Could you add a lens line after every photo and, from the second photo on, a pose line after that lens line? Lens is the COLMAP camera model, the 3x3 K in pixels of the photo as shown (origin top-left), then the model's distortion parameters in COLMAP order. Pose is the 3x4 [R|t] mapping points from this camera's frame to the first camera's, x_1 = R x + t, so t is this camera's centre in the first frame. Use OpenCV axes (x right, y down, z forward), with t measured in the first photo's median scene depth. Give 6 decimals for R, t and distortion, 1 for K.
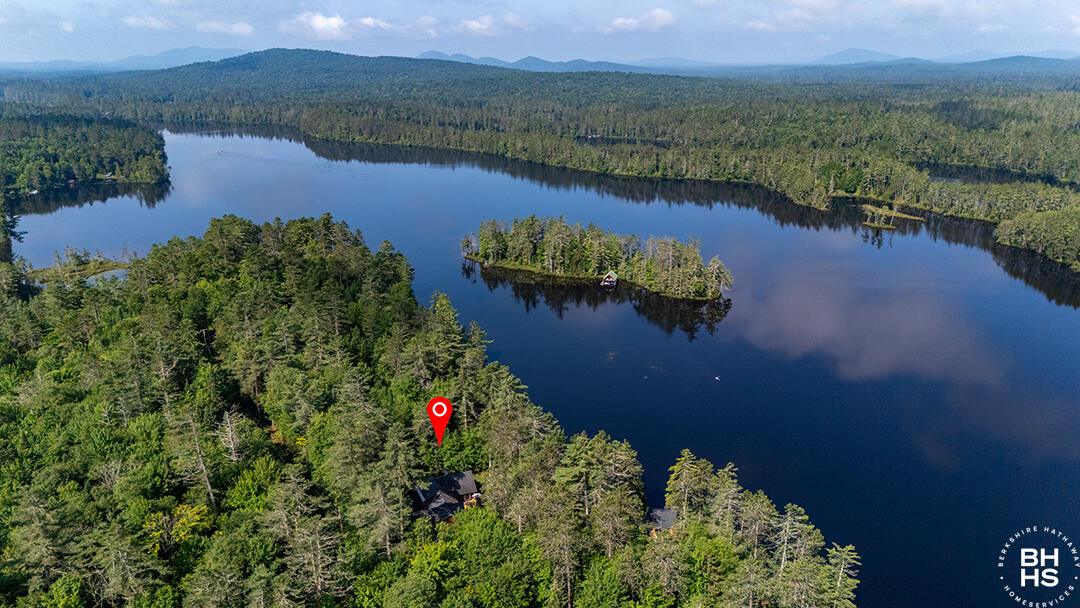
lens RADIAL K [[801.8, 0, 533.5], [0, 801.8, 306.2], [0, 0, 1]] dist [0.058083, -0.041869]
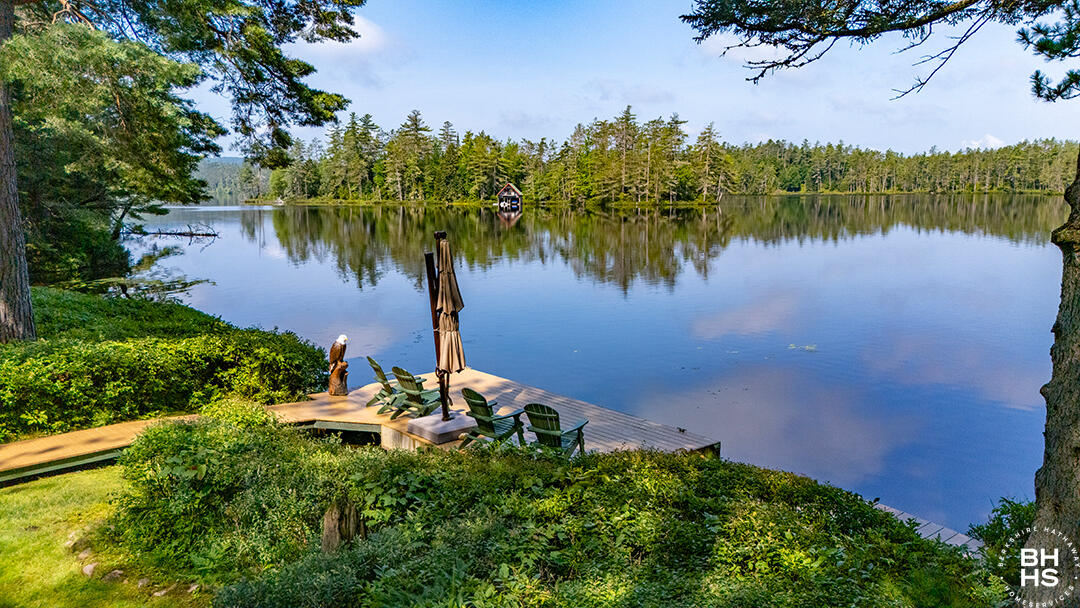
lens RADIAL K [[801.8, 0, 548.6], [0, 801.8, 305.6], [0, 0, 1]] dist [0.058083, -0.041869]
pose [[0.982206, -0.025888, 0.186015, 0.017359], [0.056331, 0.985461, -0.160295, 0.119402], [-0.179161, 0.167921, 0.969383, 0.456138]]
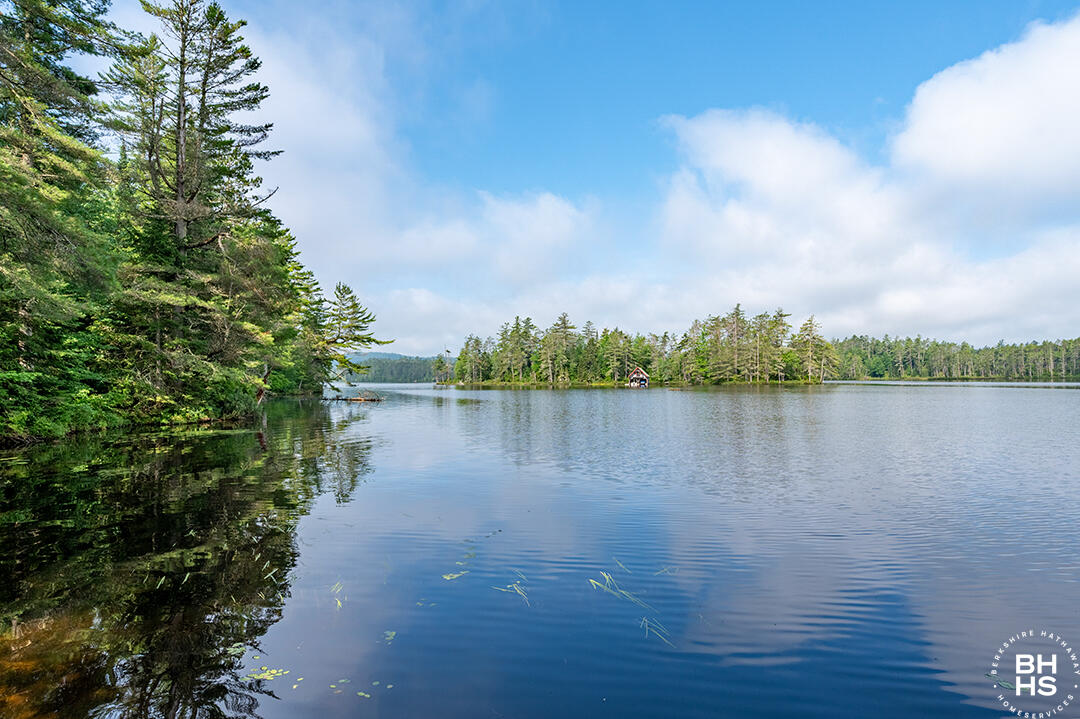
lens RADIAL K [[610.8, 0, 544.9], [0, 610.8, 363.3], [0, 0, 1]] dist [-0.012266, 0.001937]
pose [[0.999959, -0.001800, -0.008826, 0.021354], [-0.001207, 0.944205, -0.329355, 0.112909], [0.008926, 0.329353, 0.944165, 0.492158]]
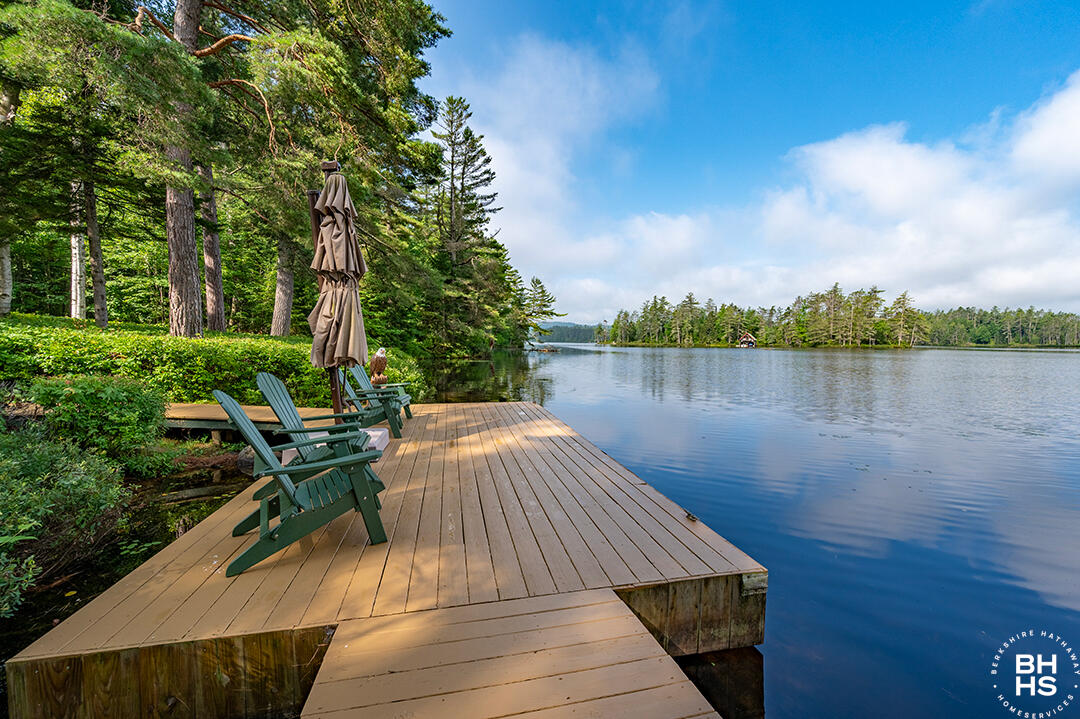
lens RADIAL K [[433.3, 0, 540.8], [0, 433.3, 357.6], [0, 0, 1]] dist [-0.008411, 0.000452]
pose [[0.949599, 0.023592, -0.312579, 0.027208], [-0.106606, 0.962032, -0.251256, 0.118604], [0.294783, 0.271915, 0.916059, 0.477316]]
